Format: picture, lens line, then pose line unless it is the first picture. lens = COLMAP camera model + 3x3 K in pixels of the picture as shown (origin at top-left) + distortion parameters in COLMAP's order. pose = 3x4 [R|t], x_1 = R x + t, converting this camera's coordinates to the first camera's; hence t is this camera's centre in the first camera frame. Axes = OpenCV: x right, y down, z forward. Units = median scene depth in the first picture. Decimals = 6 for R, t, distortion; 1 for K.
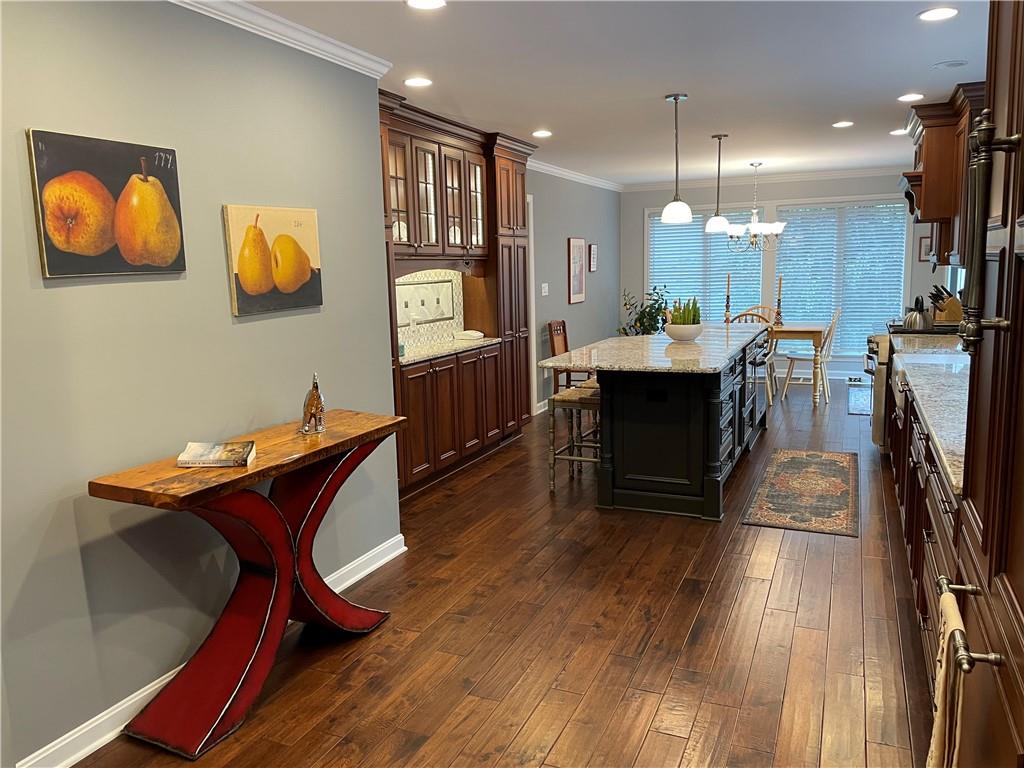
lens RADIAL K [[775.5, 0, 513.5], [0, 775.5, 384.4], [0, 0, 1]] dist [0.083847, -0.099854]
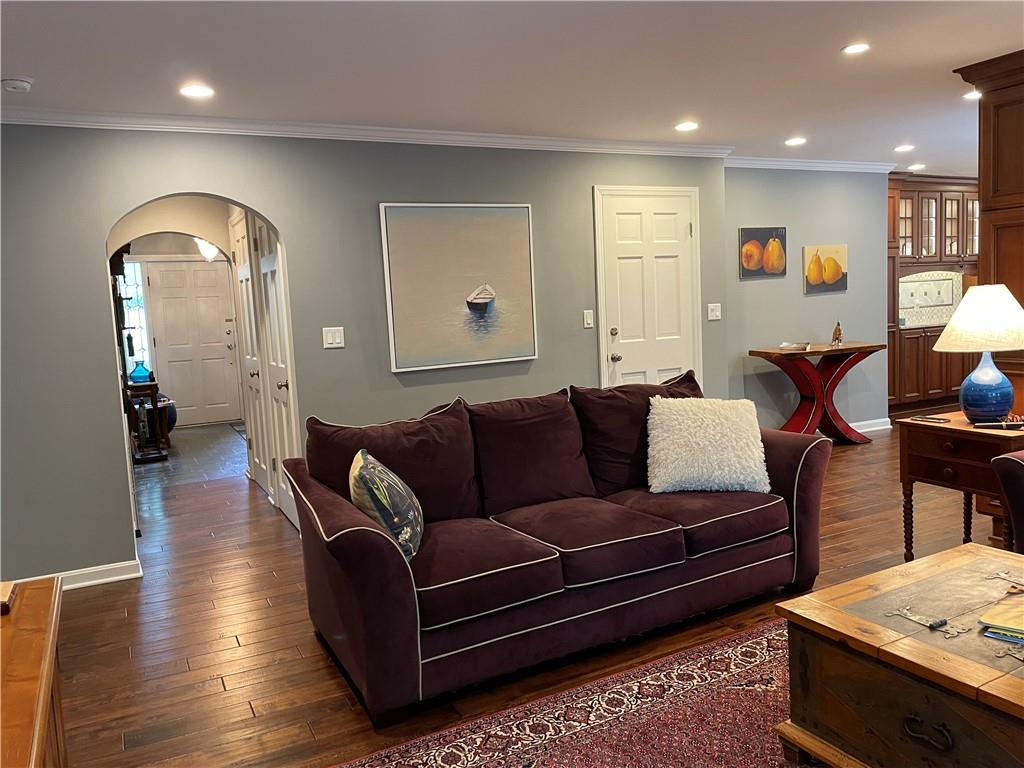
lens RADIAL K [[775.5, 0, 509.1], [0, 775.5, 376.7], [0, 0, 1]] dist [0.083847, -0.099854]
pose [[0.773766, 0.046955, -0.631728, 0.279822], [-0.066622, 0.997751, -0.007441, 0.146803], [0.629958, 0.047845, 0.775154, -0.842336]]
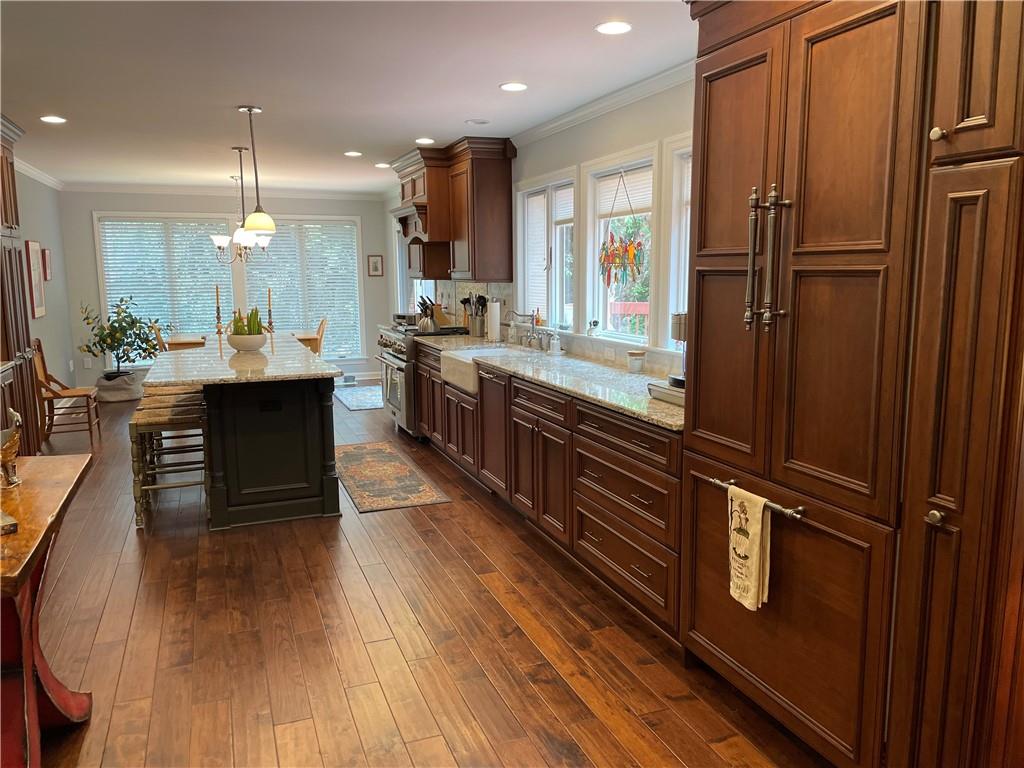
lens RADIAL K [[775.5, 0, 508.3], [0, 775.5, 386.9], [0, 0, 1]] dist [0.083847, -0.099854]
pose [[0.718001, -0.088689, 0.690368, -0.283355], [0.097314, 0.994898, 0.026602, -0.005530], [-0.689205, 0.048082, 0.722969, 0.059117]]
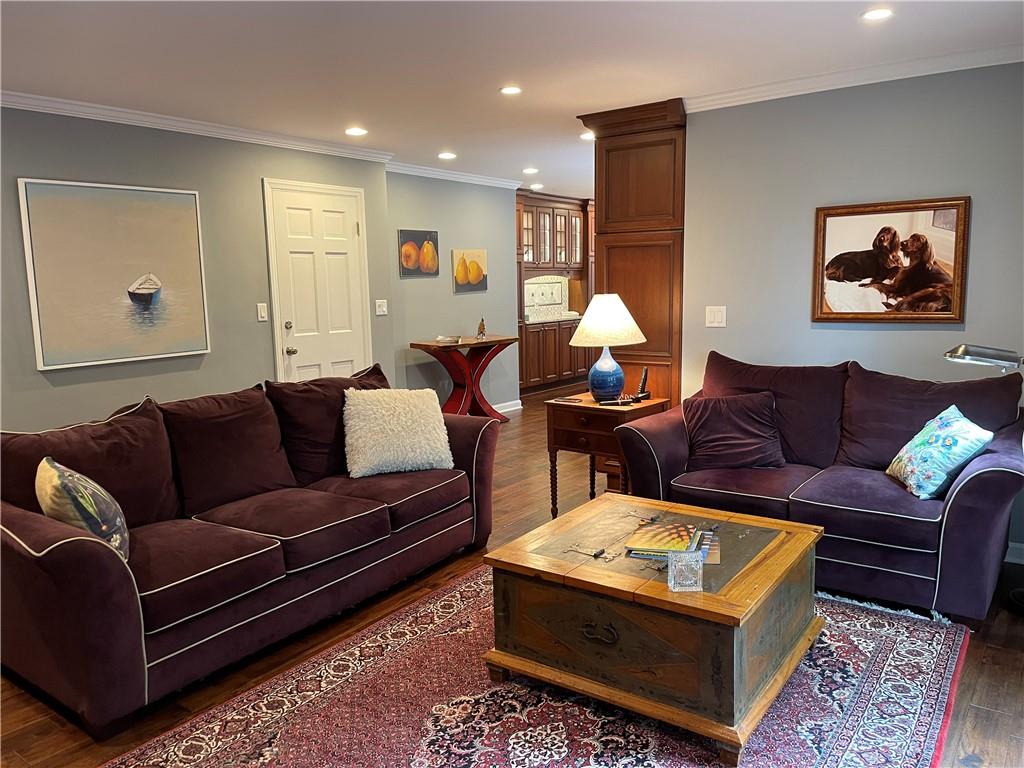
lens RADIAL K [[775.5, 0, 512.3], [0, 775.5, 389.6], [0, 0, 1]] dist [0.083847, -0.099854]
pose [[0.976067, 0.036602, -0.214368, 0.249907], [-0.037944, 0.999278, -0.002149, 0.147085], [0.214134, 0.010232, 0.976751, -0.927400]]
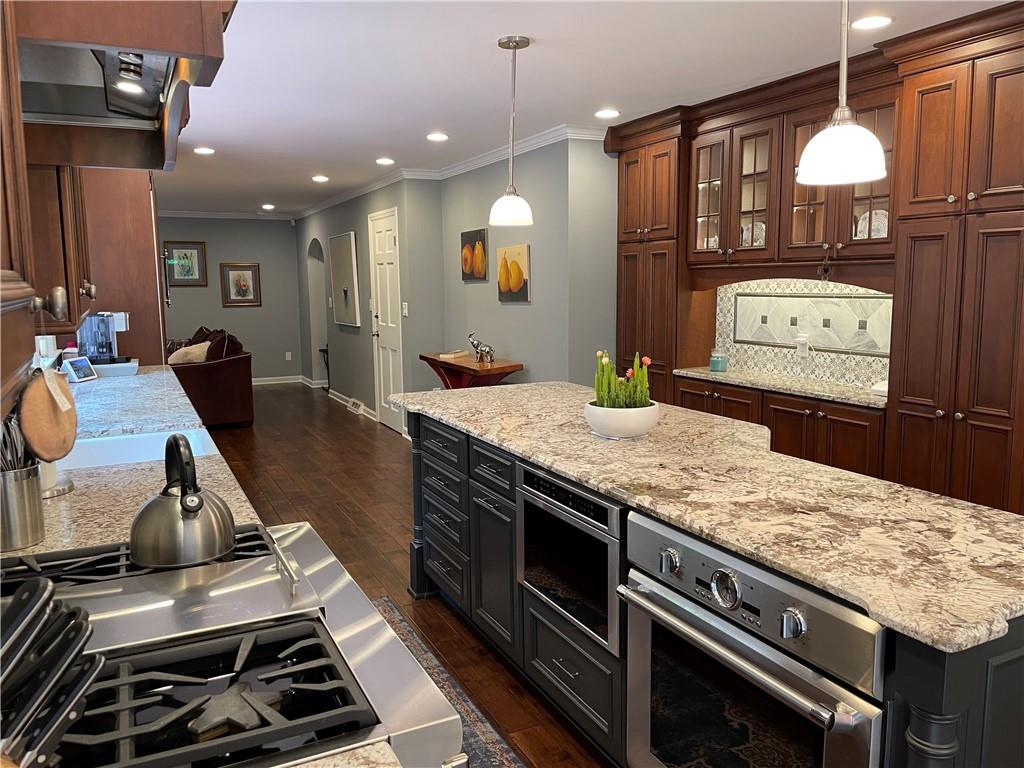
lens RADIAL K [[775.5, 0, 510.5], [0, 775.5, 384.8], [0, 0, 1]] dist [0.083847, -0.099854]
pose [[-0.649982, 0.135668, -0.747742, 0.752526], [-0.086386, 0.964368, 0.250064, -0.246789], [0.755024, 0.227131, -0.615102, 1.474563]]
